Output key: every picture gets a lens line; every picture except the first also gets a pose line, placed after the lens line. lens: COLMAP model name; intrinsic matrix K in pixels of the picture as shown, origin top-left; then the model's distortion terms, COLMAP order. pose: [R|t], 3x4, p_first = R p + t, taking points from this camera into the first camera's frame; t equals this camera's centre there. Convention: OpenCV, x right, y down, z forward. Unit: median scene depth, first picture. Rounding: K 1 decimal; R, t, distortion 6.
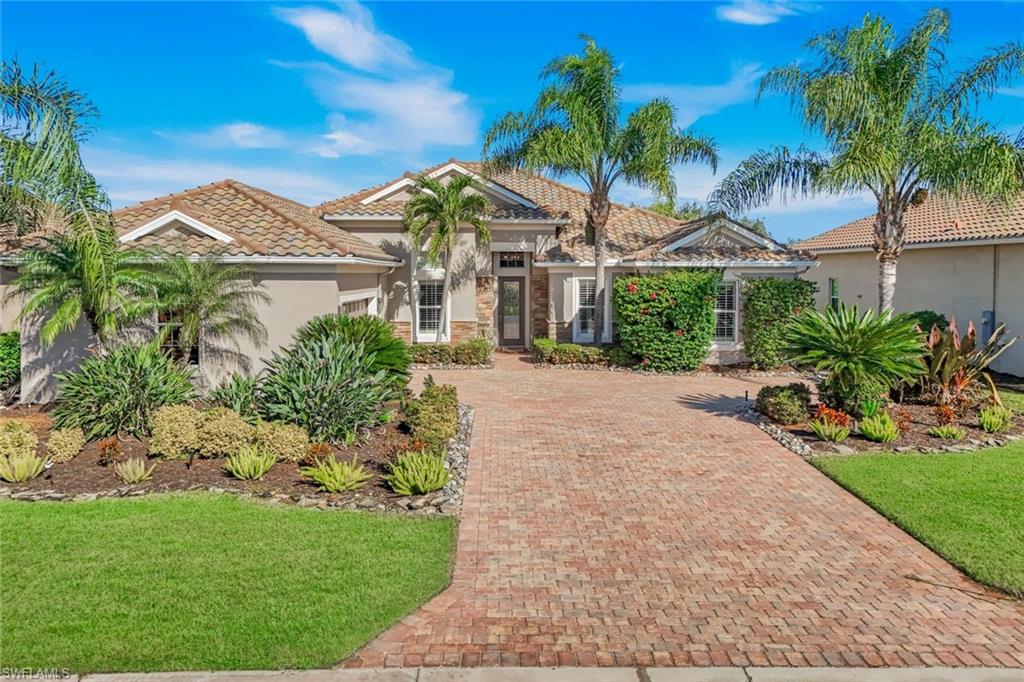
lens RADIAL K [[811.6, 0, 512.0], [0, 811.6, 341.0], [0, 0, 1]] dist [0.008146, 0.006876]
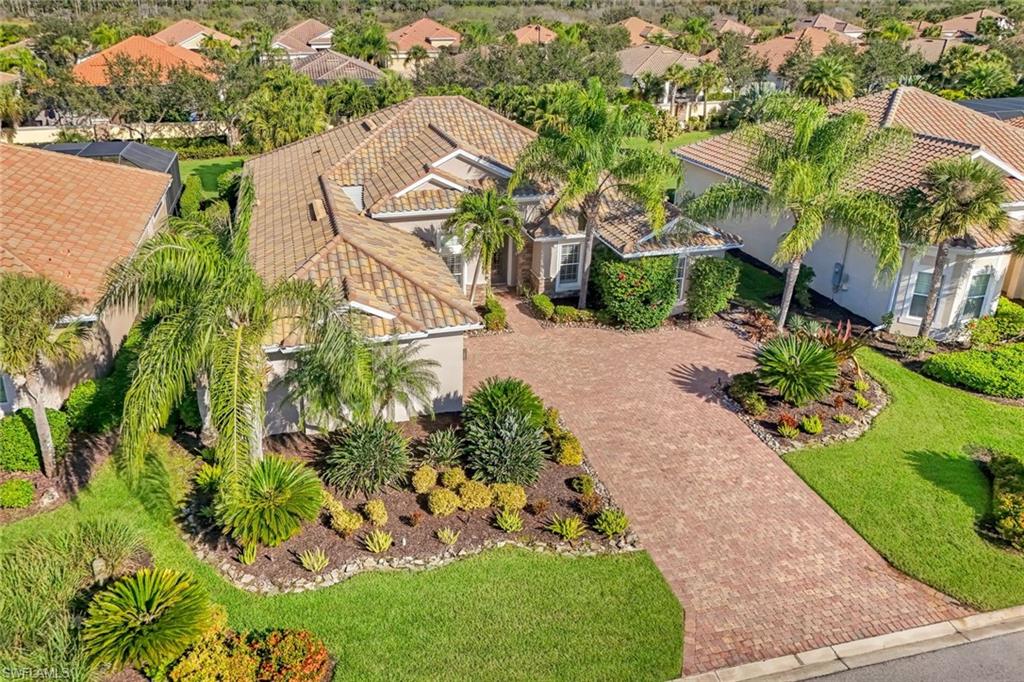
lens RADIAL K [[811.6, 0, 512.0], [0, 811.6, 341.0], [0, 0, 1]] dist [0.008146, 0.006876]
pose [[0.964748, -0.077618, 0.251470, -0.376815], [-0.008183, 0.946210, 0.323449, -0.398194], [-0.263049, -0.314105, 0.912219, -0.223207]]
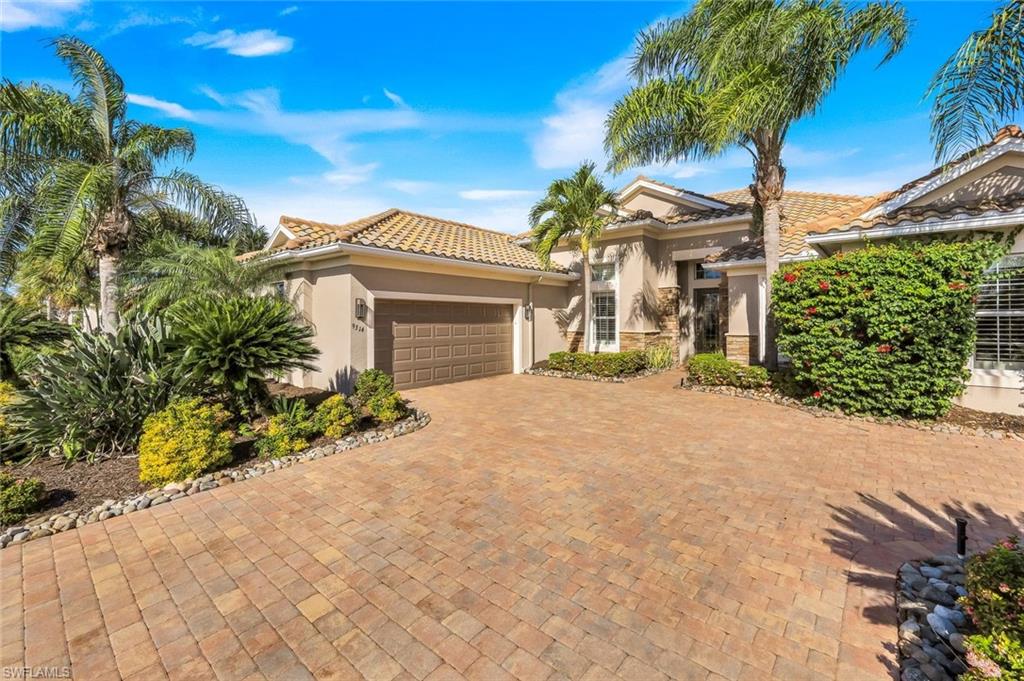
lens RADIAL K [[436.2, 0, 506.9], [0, 436.2, 327.3], [0, 0, 1]] dist [-0.003763, -0.000646]
pose [[0.732804, 0.006732, -0.680407, 0.216514], [-0.054307, 0.997340, -0.048622, 0.004000], [0.678269, 0.072581, 0.731220, 0.593967]]
